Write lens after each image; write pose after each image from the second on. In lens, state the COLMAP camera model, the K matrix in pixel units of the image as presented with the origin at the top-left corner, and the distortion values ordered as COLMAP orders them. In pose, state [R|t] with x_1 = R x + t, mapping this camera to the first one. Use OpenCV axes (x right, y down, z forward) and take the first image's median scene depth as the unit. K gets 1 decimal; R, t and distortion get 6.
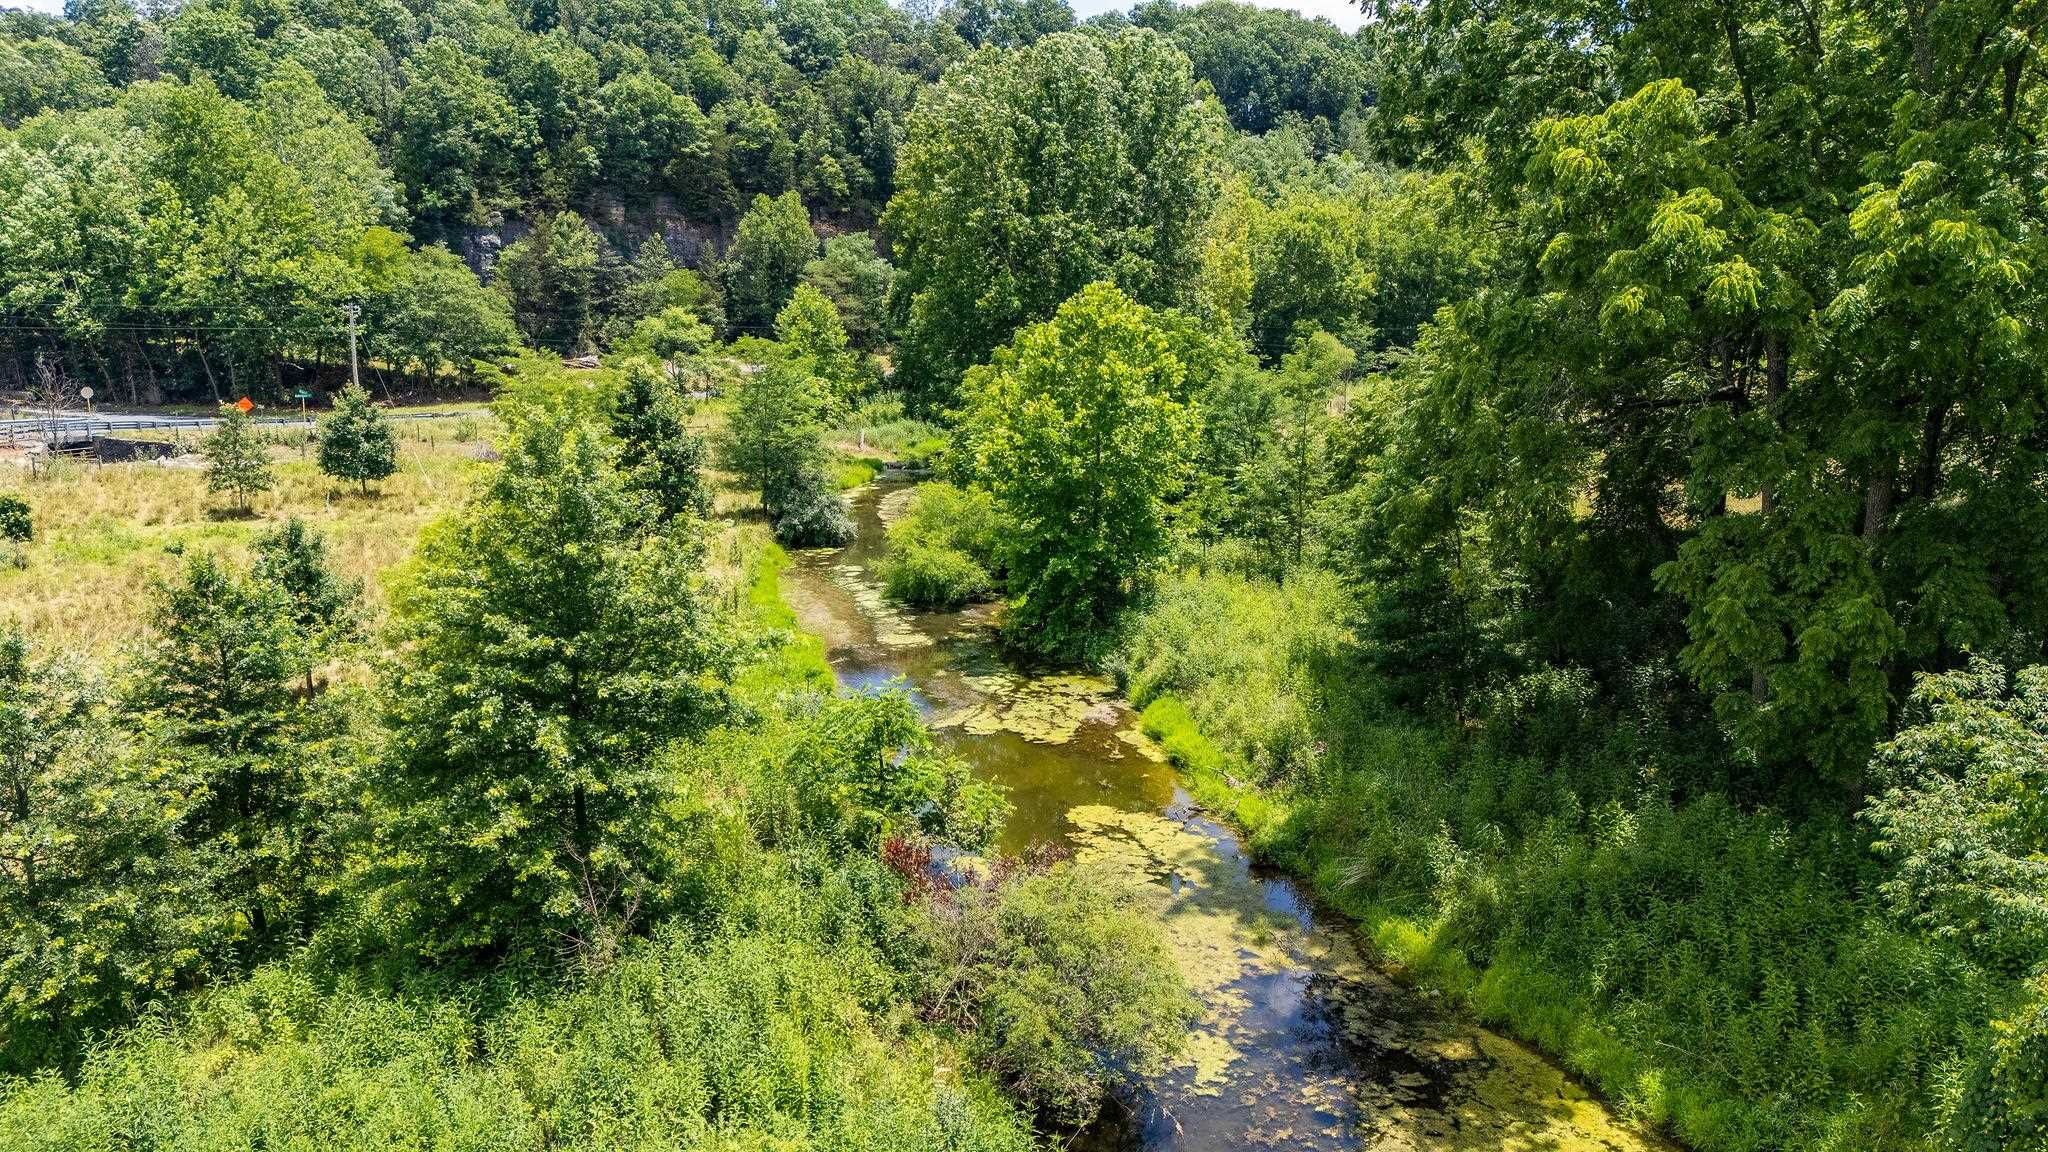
lens RADIAL K [[1513.6, 0, 1012.1], [0, 1513.6, 557.2], [0, 0, 1]] dist [0.080399, -0.087151]
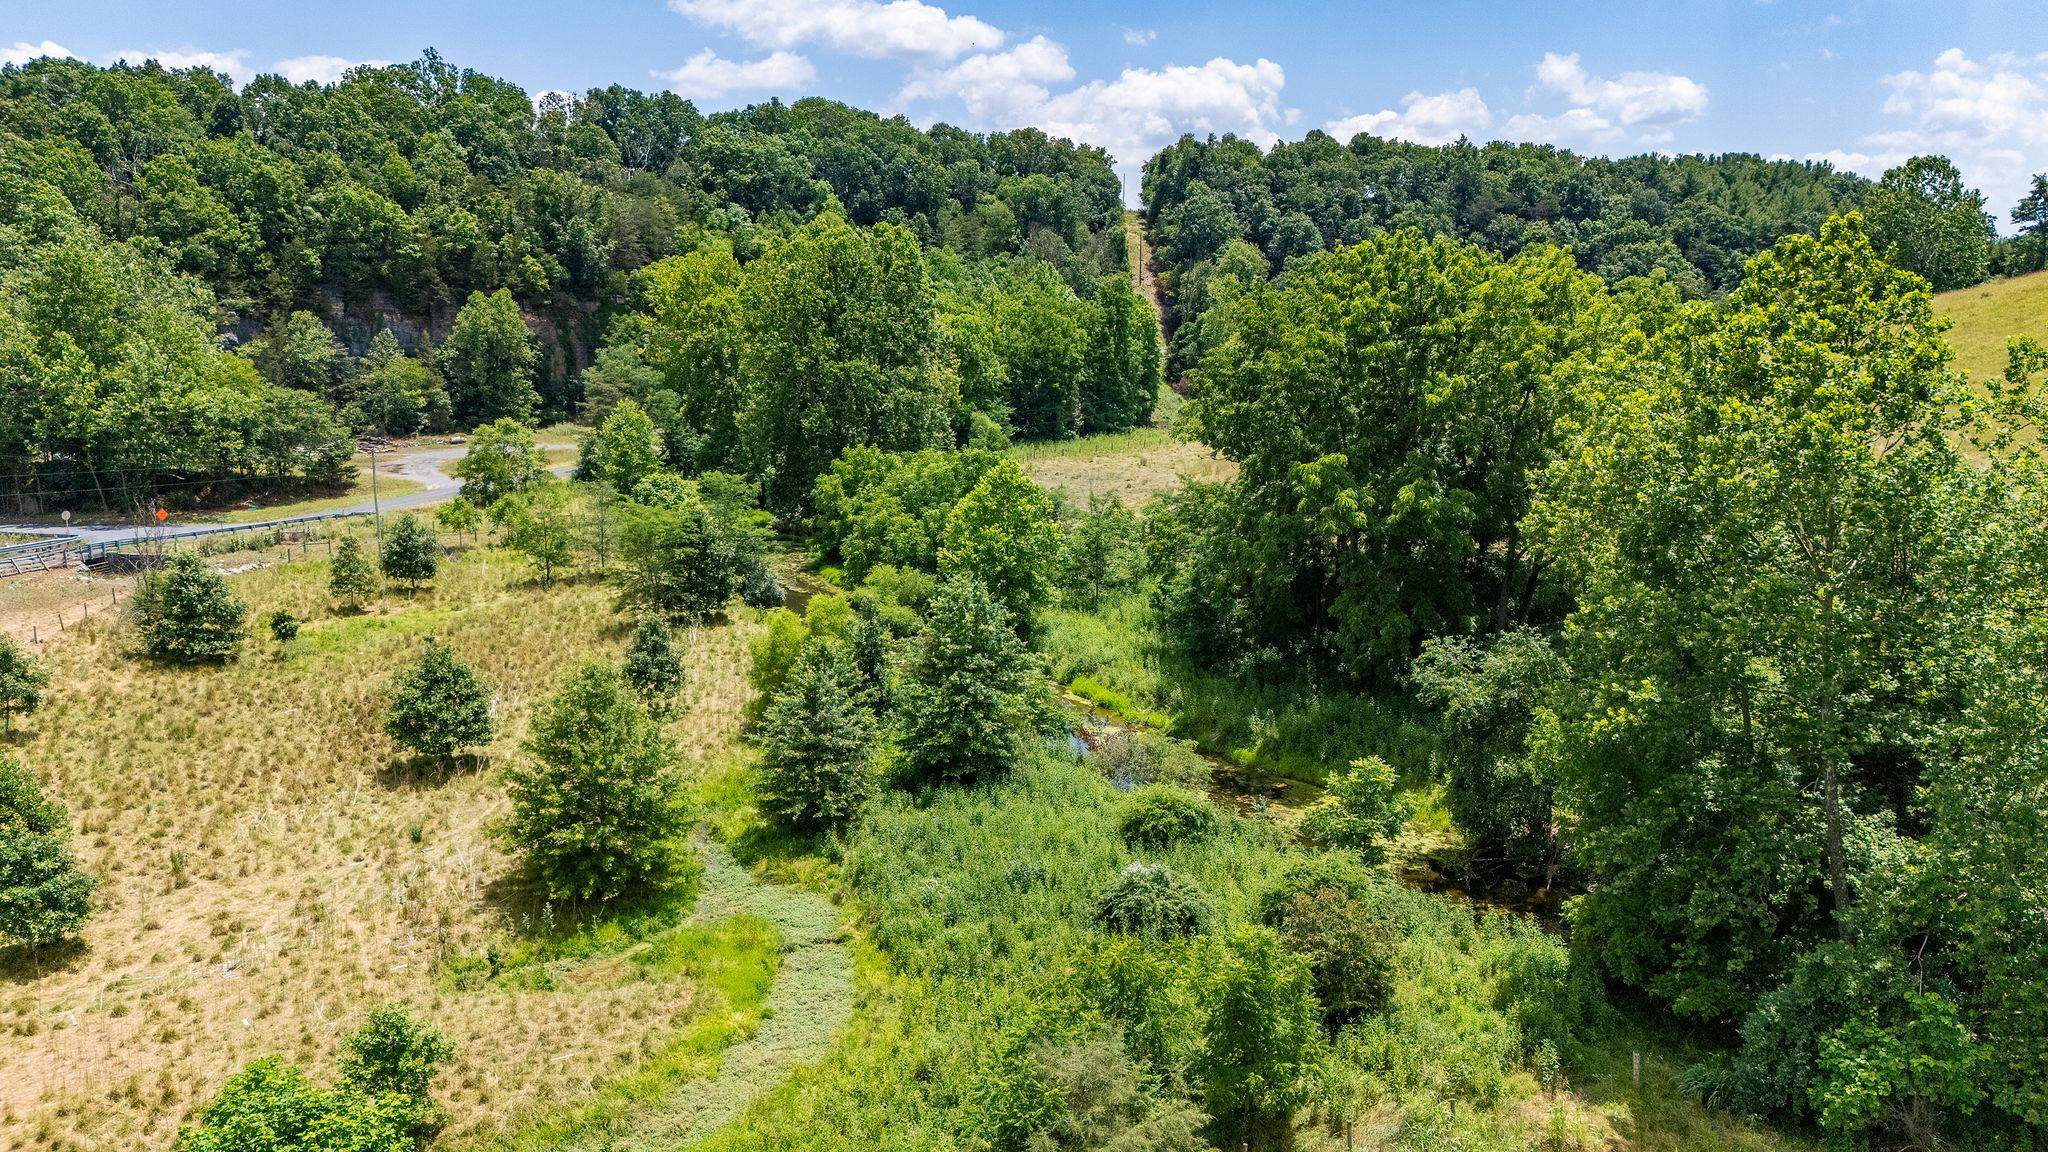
lens RADIAL K [[1513.6, 0, 1028.2], [0, 1513.6, 585.0], [0, 0, 1]] dist [0.080399, -0.087151]
pose [[0.946842, -0.061134, 0.315836, -0.150339], [0.057374, 0.998128, 0.021197, -0.019150], [-0.316541, -0.001949, 0.948577, -0.224280]]
